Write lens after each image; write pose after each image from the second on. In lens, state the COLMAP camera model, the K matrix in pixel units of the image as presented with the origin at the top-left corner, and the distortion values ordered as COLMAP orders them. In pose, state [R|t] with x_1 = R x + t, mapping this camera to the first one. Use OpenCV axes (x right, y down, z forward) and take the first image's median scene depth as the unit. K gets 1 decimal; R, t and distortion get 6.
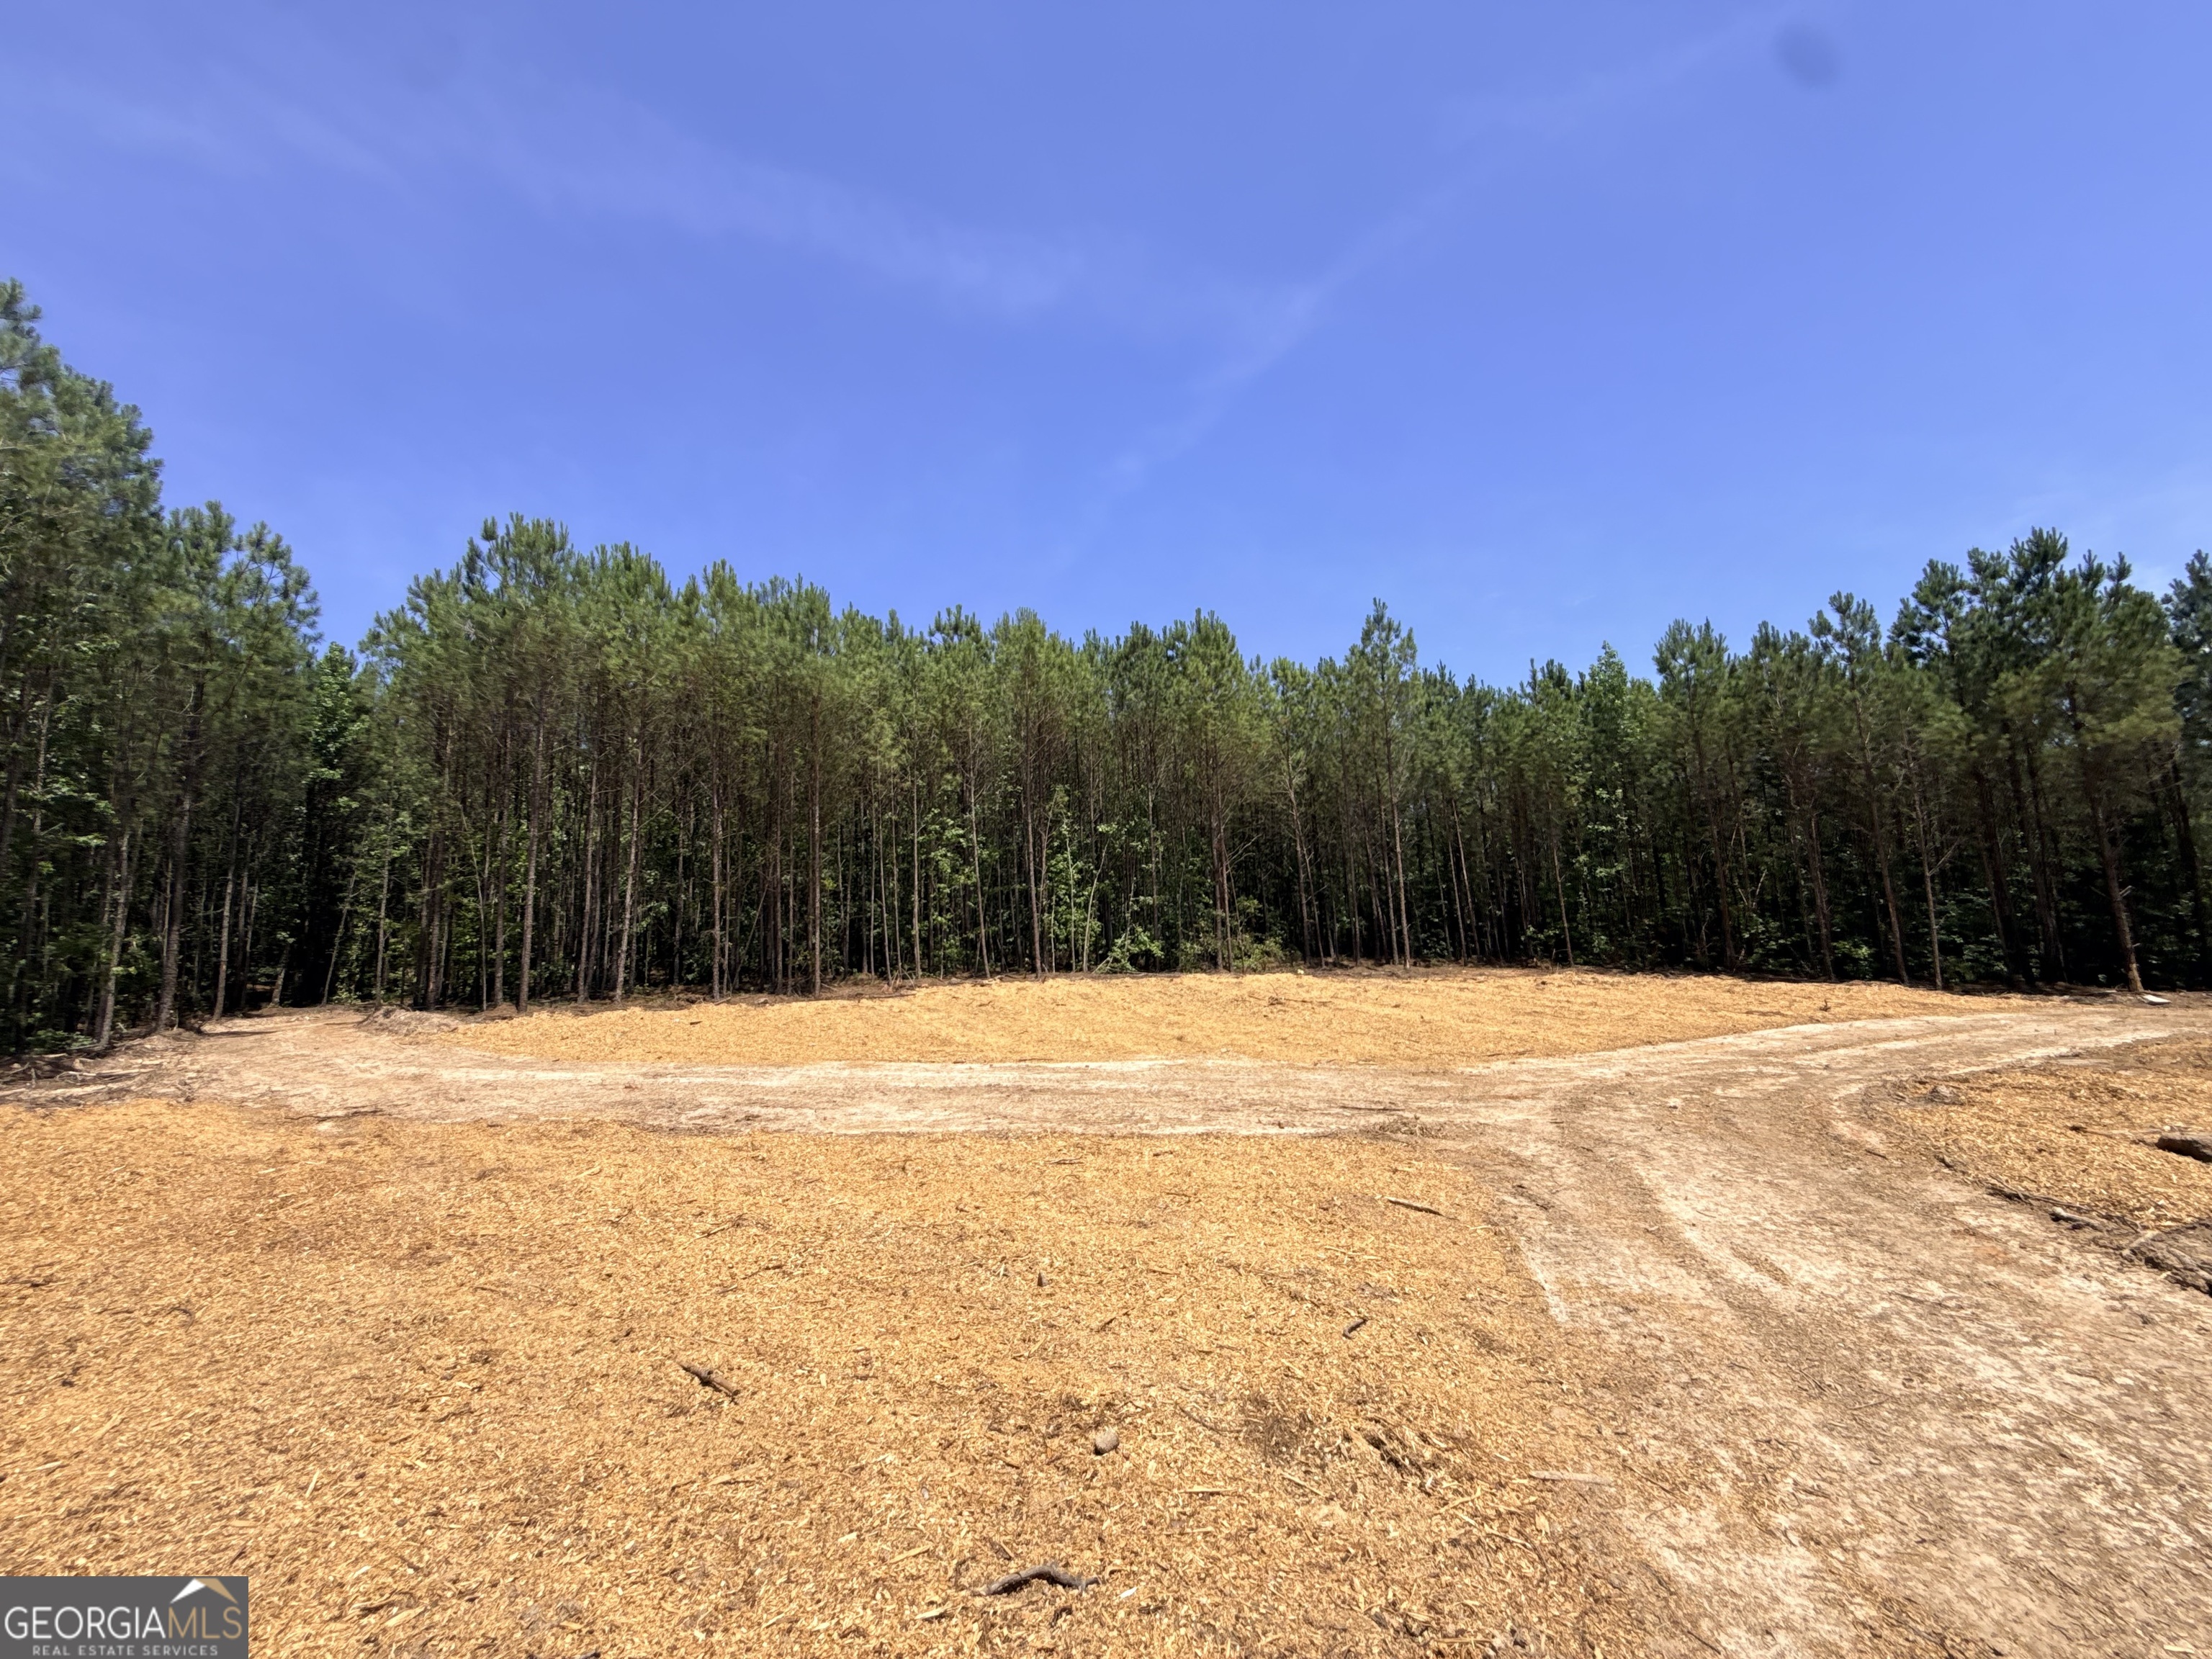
lens RADIAL K [[885.1, 0, 1099.9], [0, 885.1, 826.7], [0, 0, 1]] dist [0.000982, -0.000259]
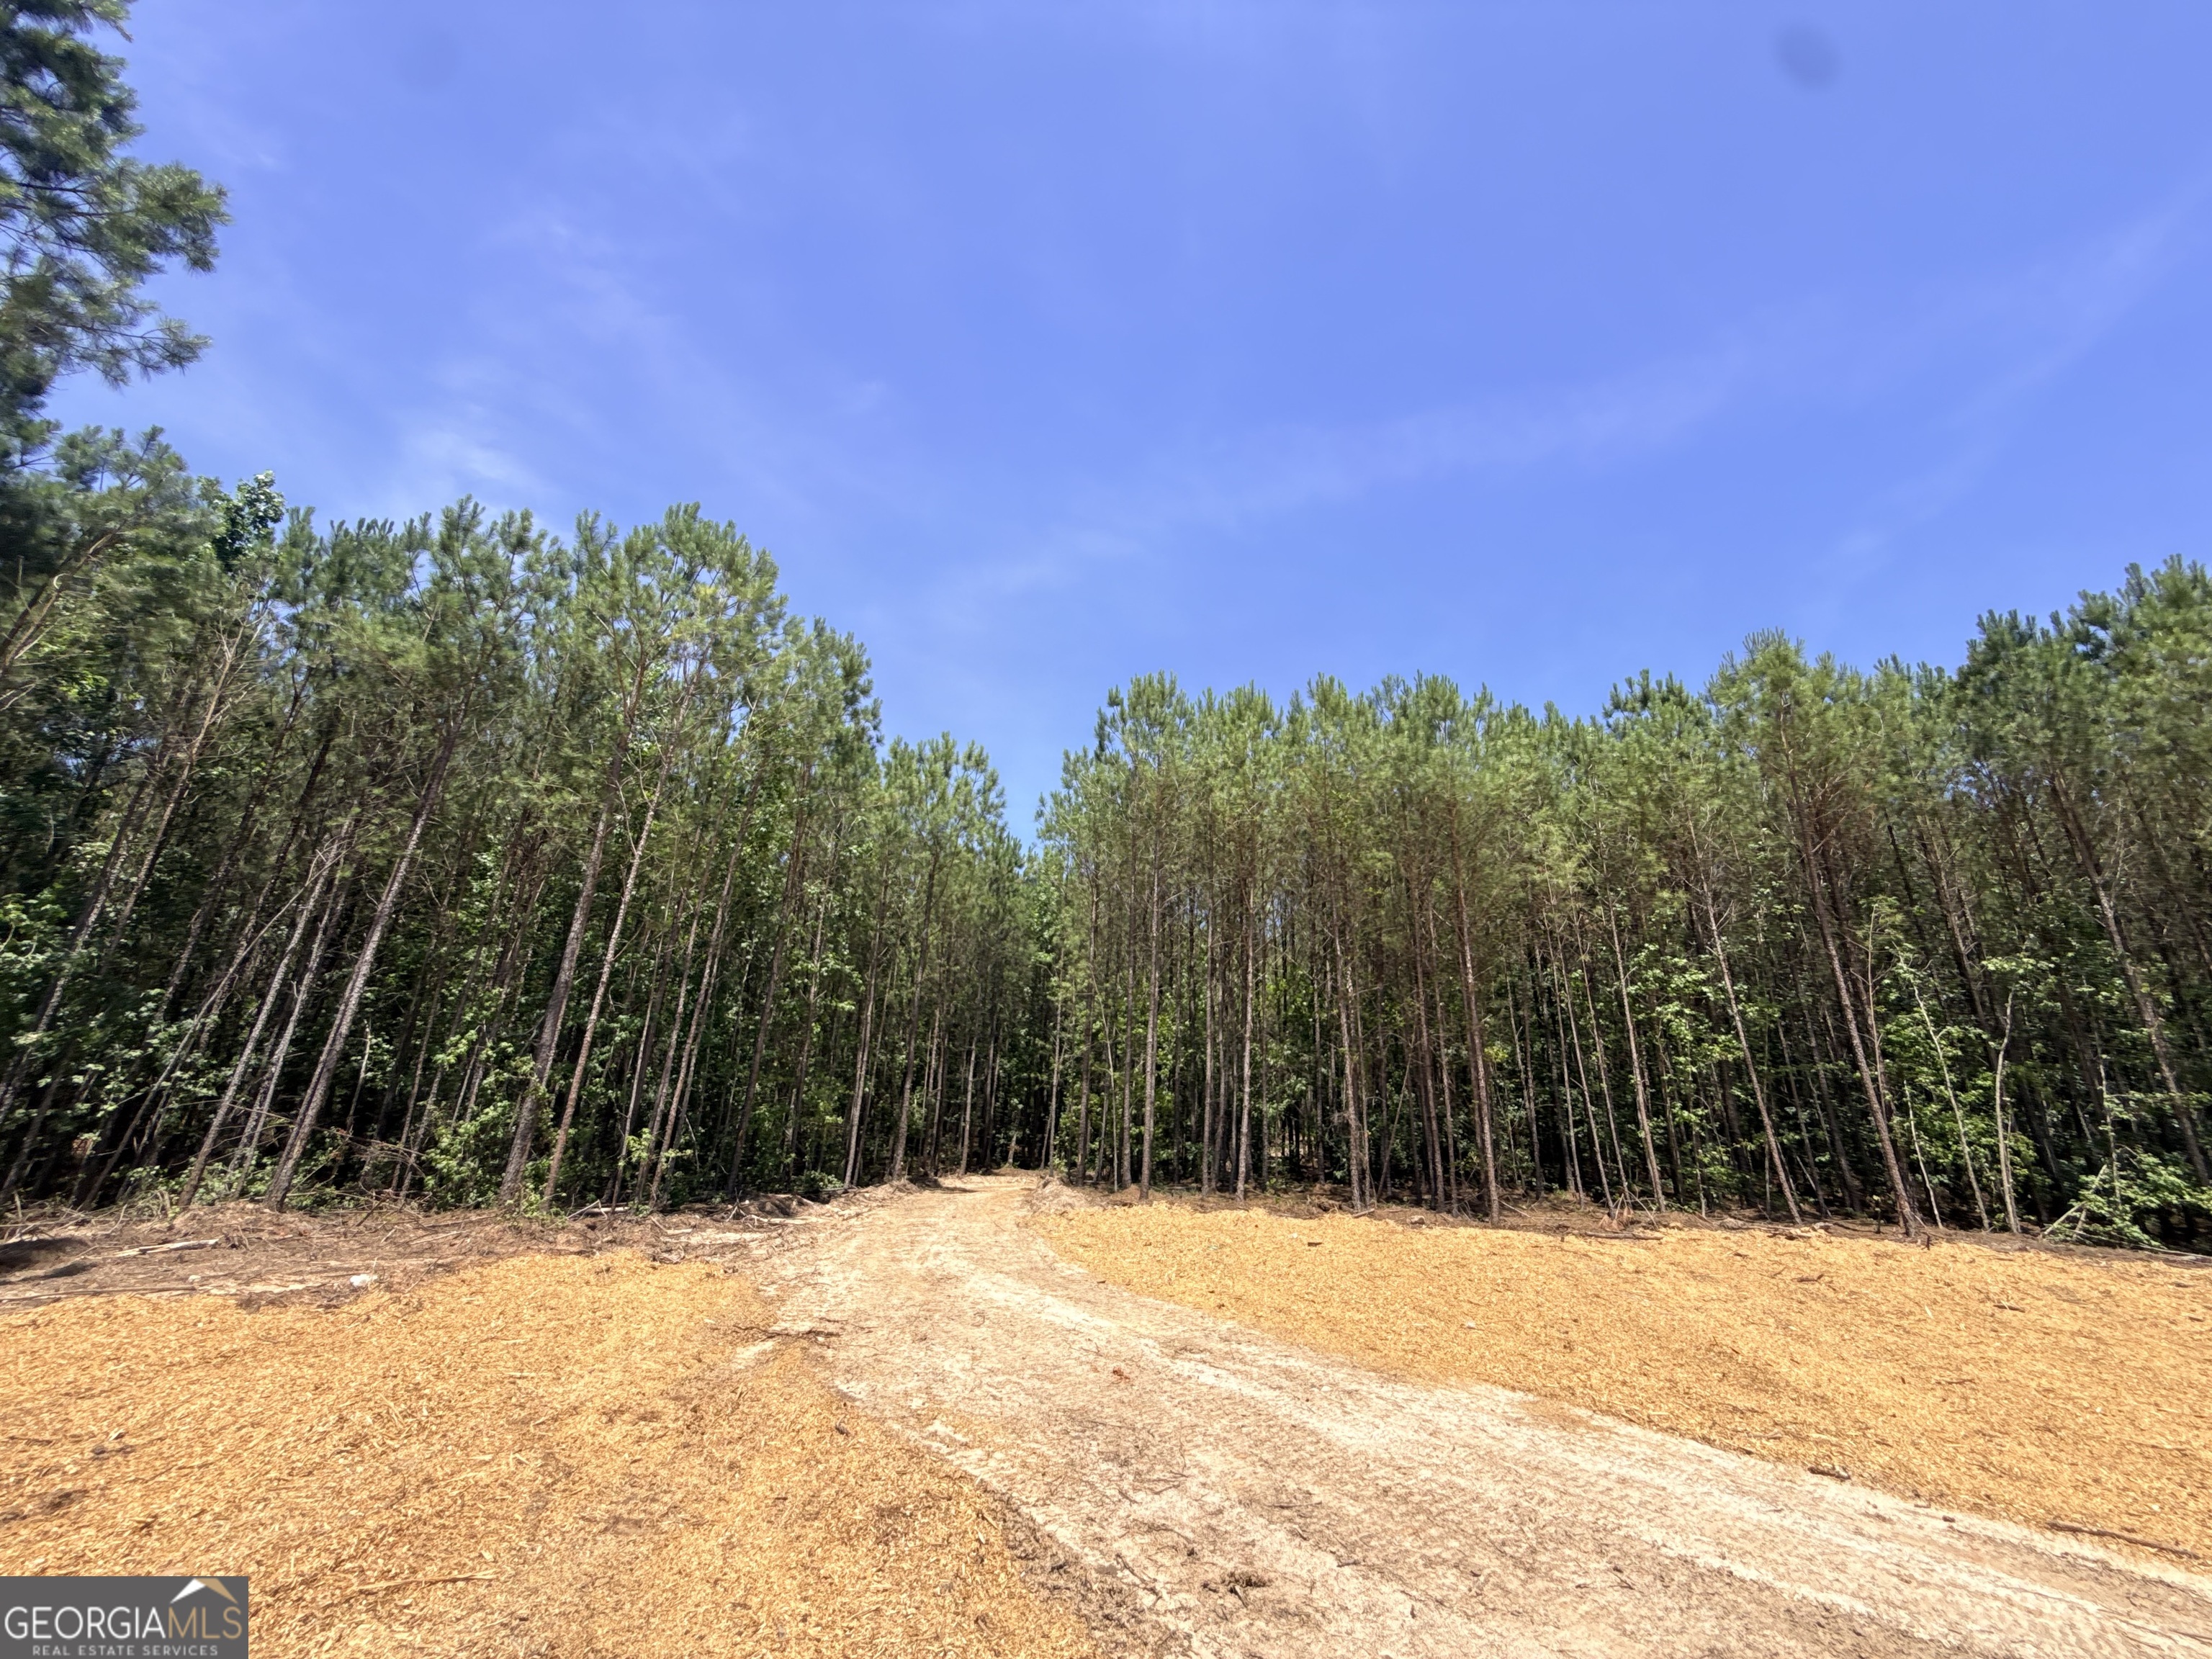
lens RADIAL K [[885.1, 0, 1099.9], [0, 885.1, 826.7], [0, 0, 1]] dist [0.000982, -0.000259]
pose [[0.744674, -0.159472, -0.648097, -0.044576], [0.019783, 0.975883, -0.217397, 0.029310], [0.667135, 0.149069, 0.729869, 0.203774]]
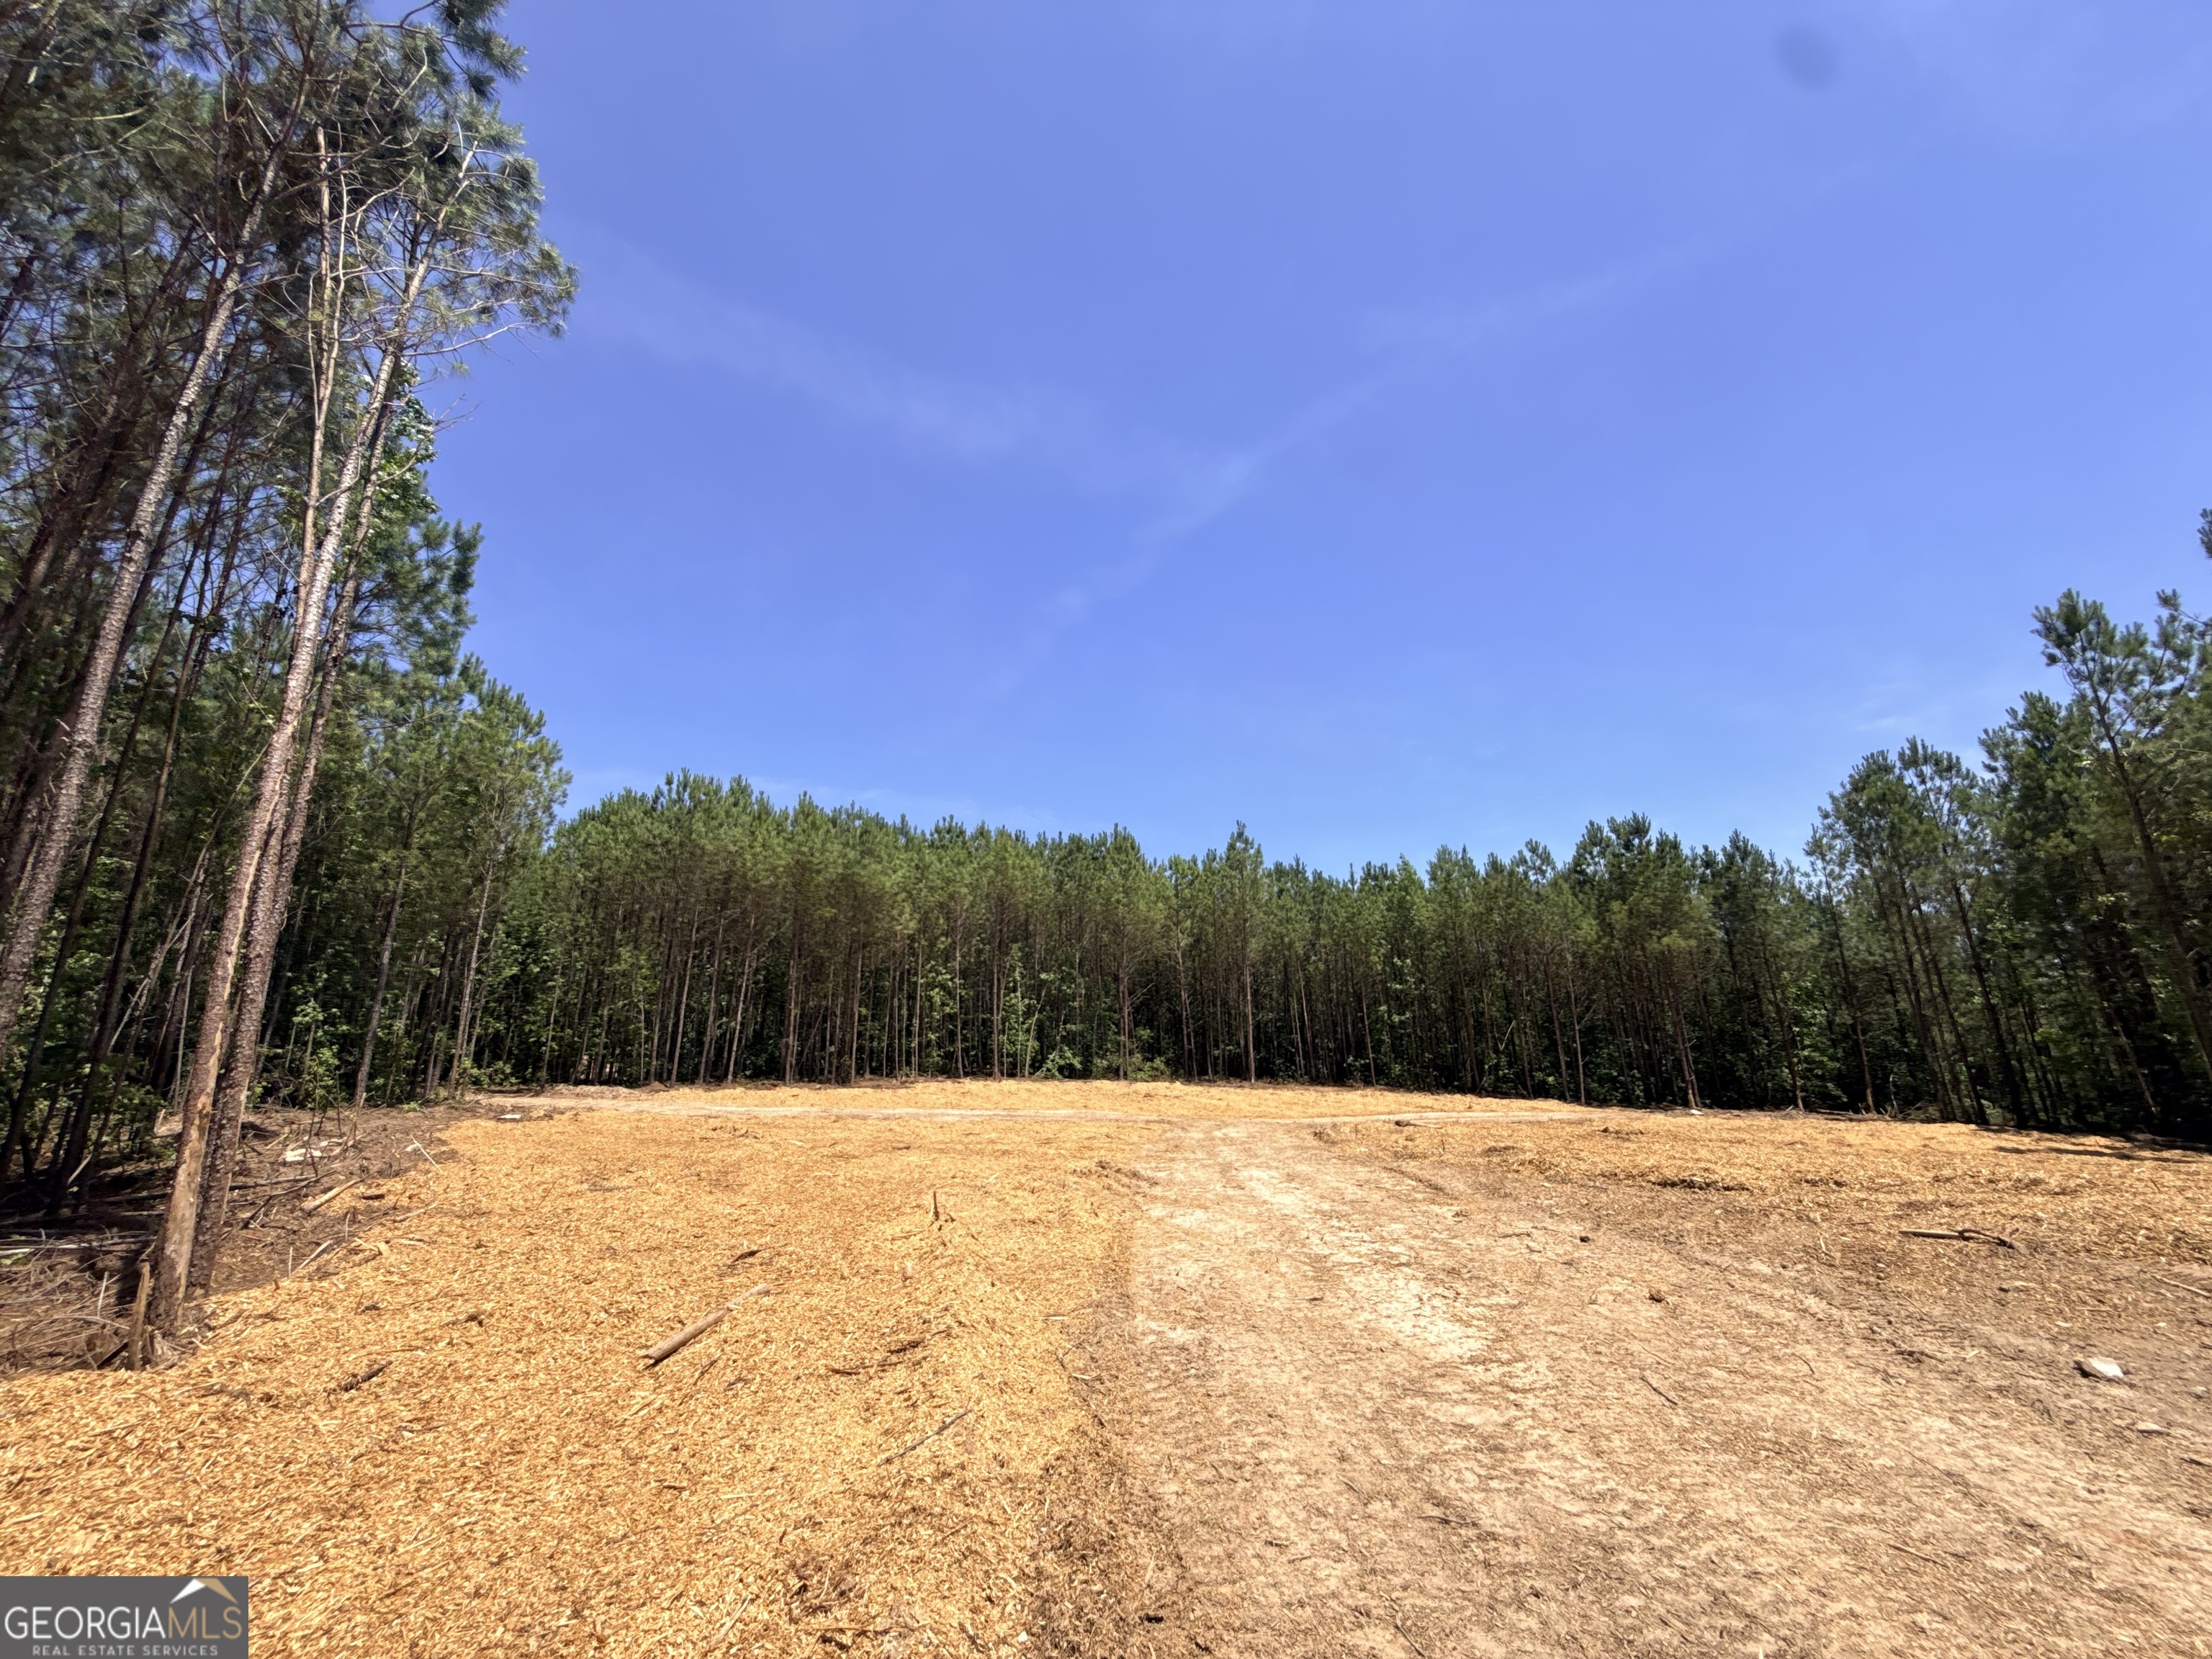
lens RADIAL K [[885.1, 0, 1099.9], [0, 885.1, 826.7], [0, 0, 1]] dist [0.000982, -0.000259]
pose [[0.995769, 0.052179, 0.075642, -0.028596], [-0.041506, 0.989788, -0.136374, -0.048548], [-0.081986, 0.132657, 0.987765, -0.489525]]
